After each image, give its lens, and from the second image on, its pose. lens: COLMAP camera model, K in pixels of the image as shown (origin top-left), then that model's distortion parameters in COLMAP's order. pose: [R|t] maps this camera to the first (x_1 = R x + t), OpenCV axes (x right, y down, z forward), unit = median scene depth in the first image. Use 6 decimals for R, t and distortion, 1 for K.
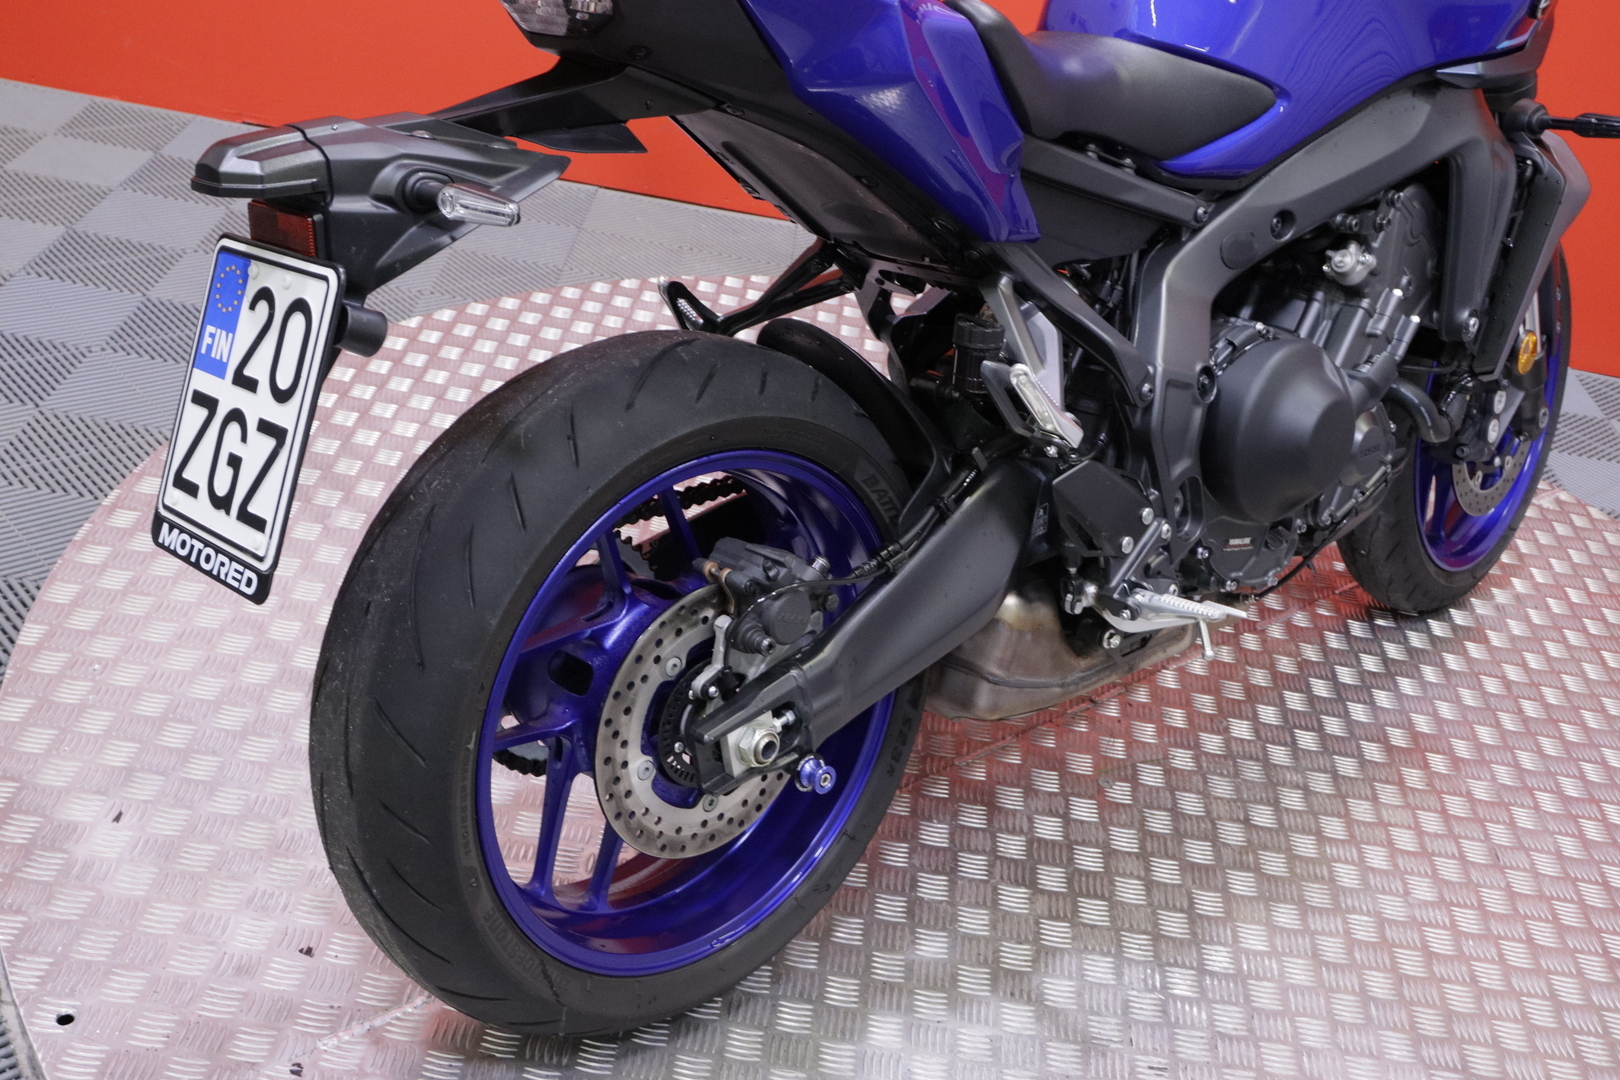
lens RADIAL K [[1761.5, 0, 761.7], [0, 1761.5, 540.4], [0, 0, 1]] dist [-0.013237, -0.004613]
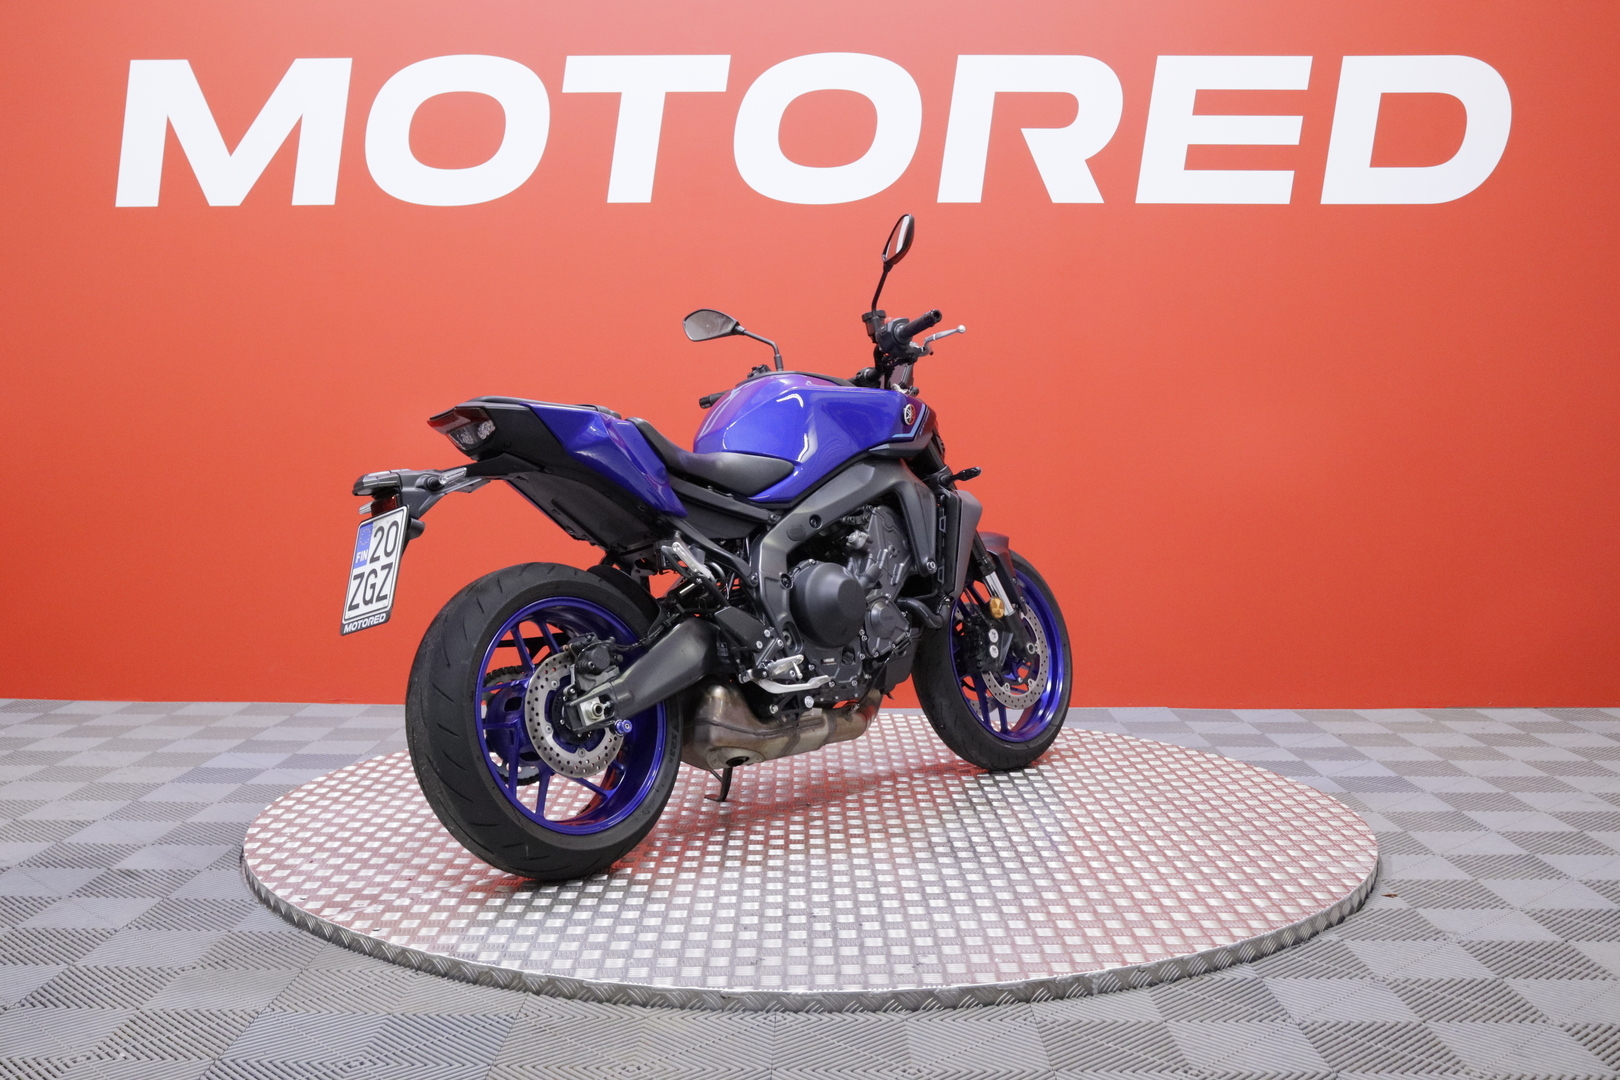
lens RADIAL K [[1741.9, 0, 810.0], [0, 1741.9, 540.0], [0, 0, 1]] dist [0.006331, 0.007276]
pose [[0.982418, -0.168158, 0.081109, 0.118154], [0.186697, 0.884852, -0.426826, 0.871631], [0.000005, 0.434464, 0.900689, -1.088934]]
